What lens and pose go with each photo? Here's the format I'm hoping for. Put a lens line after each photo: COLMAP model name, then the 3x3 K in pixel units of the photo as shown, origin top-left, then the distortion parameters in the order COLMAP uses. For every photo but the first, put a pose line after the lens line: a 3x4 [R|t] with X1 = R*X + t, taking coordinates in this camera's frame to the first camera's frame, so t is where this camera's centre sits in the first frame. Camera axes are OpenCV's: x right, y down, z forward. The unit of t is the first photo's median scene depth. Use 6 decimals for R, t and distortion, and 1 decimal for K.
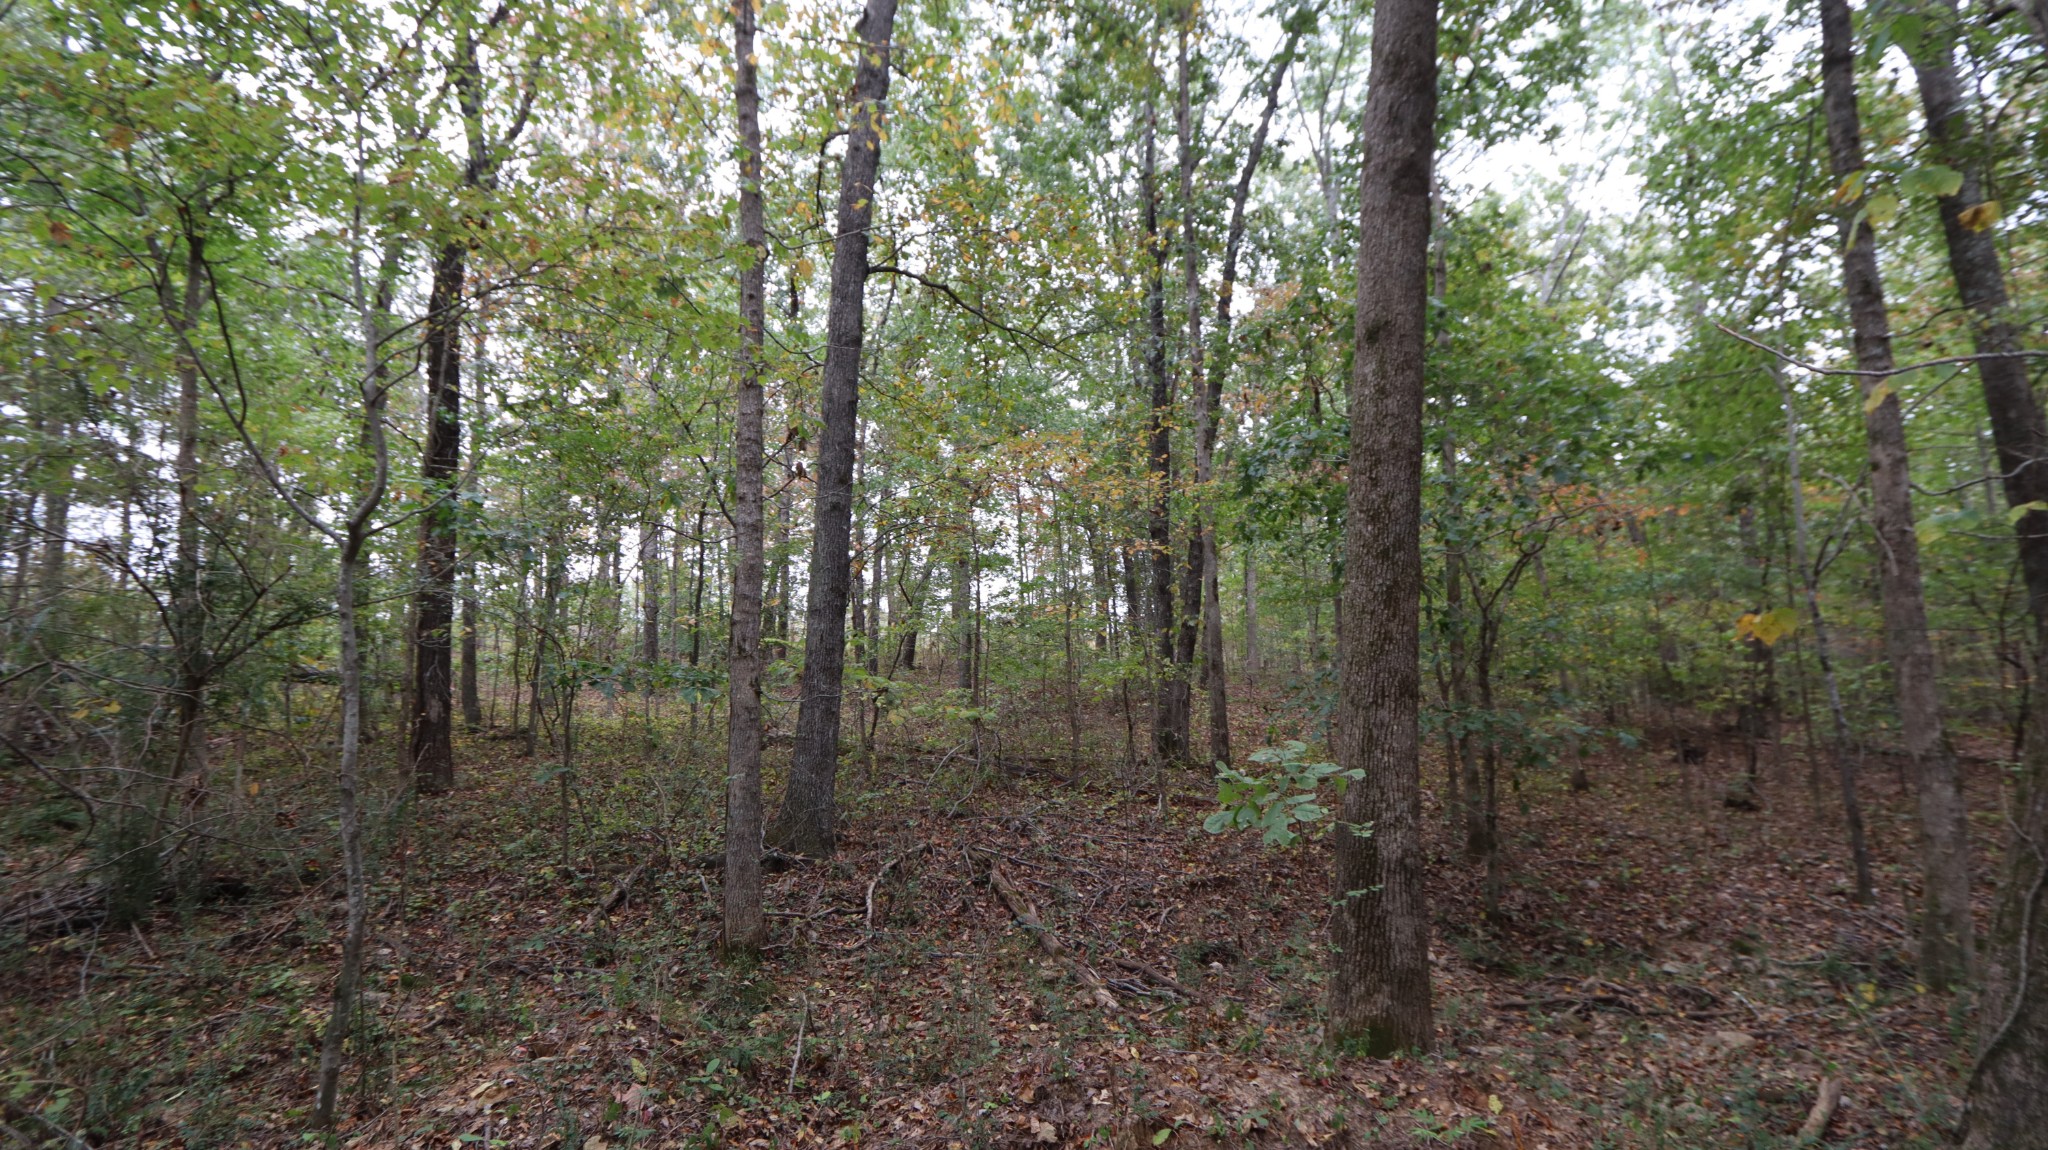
lens RADIAL K [[953.8, 0, 1039.1], [0, 953.8, 581.5], [0, 0, 1]] dist [-0.023296, 0.006967]
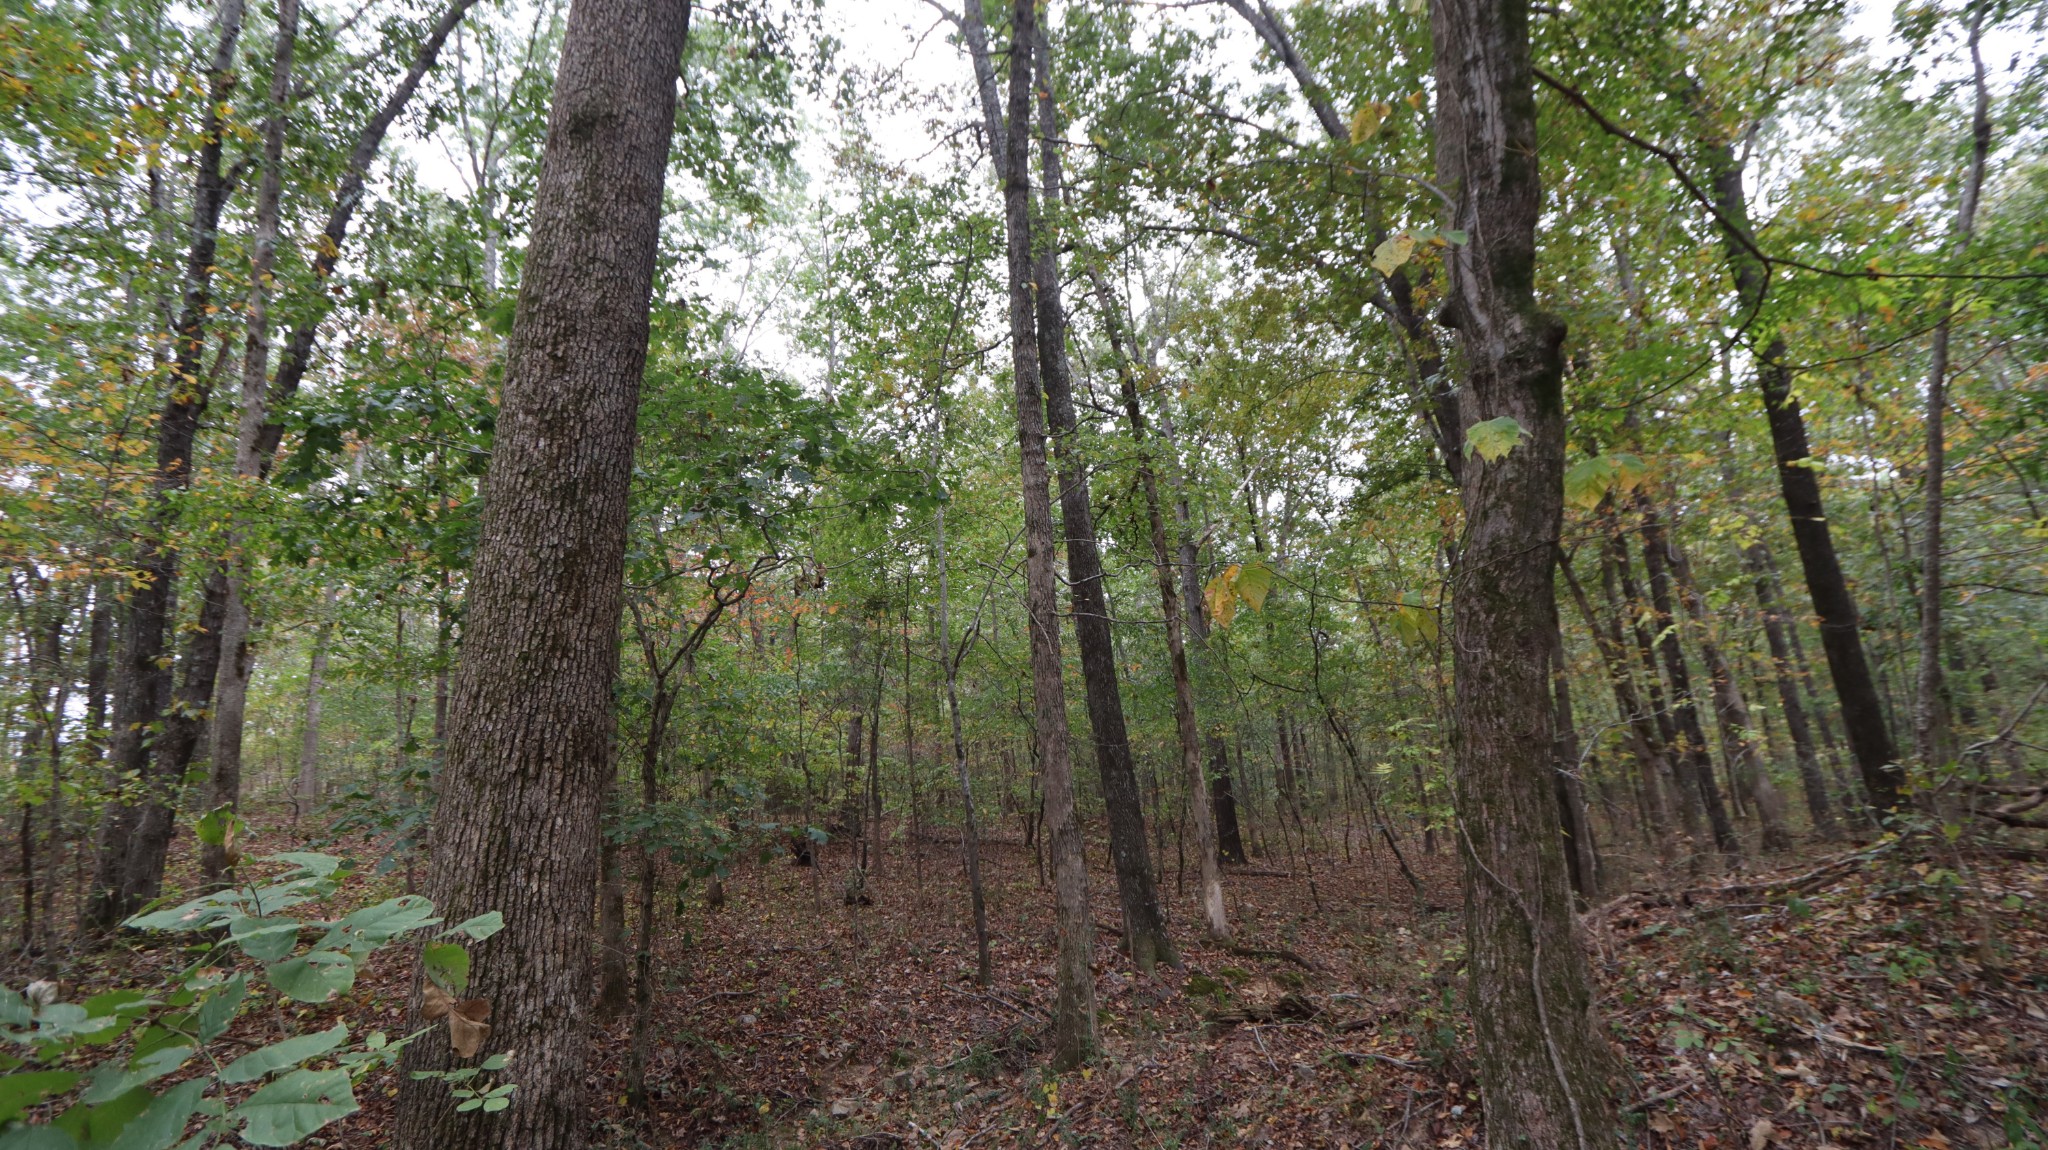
lens RADIAL K [[953.8, 0, 1039.1], [0, 953.8, 581.5], [0, 0, 1]] dist [-0.023296, 0.006967]
pose [[0.648153, 0.125495, 0.751098, 0.076700], [-0.030957, 0.989854, -0.138674, 0.047075], [-0.760880, 0.066630, 0.645462, 0.248675]]
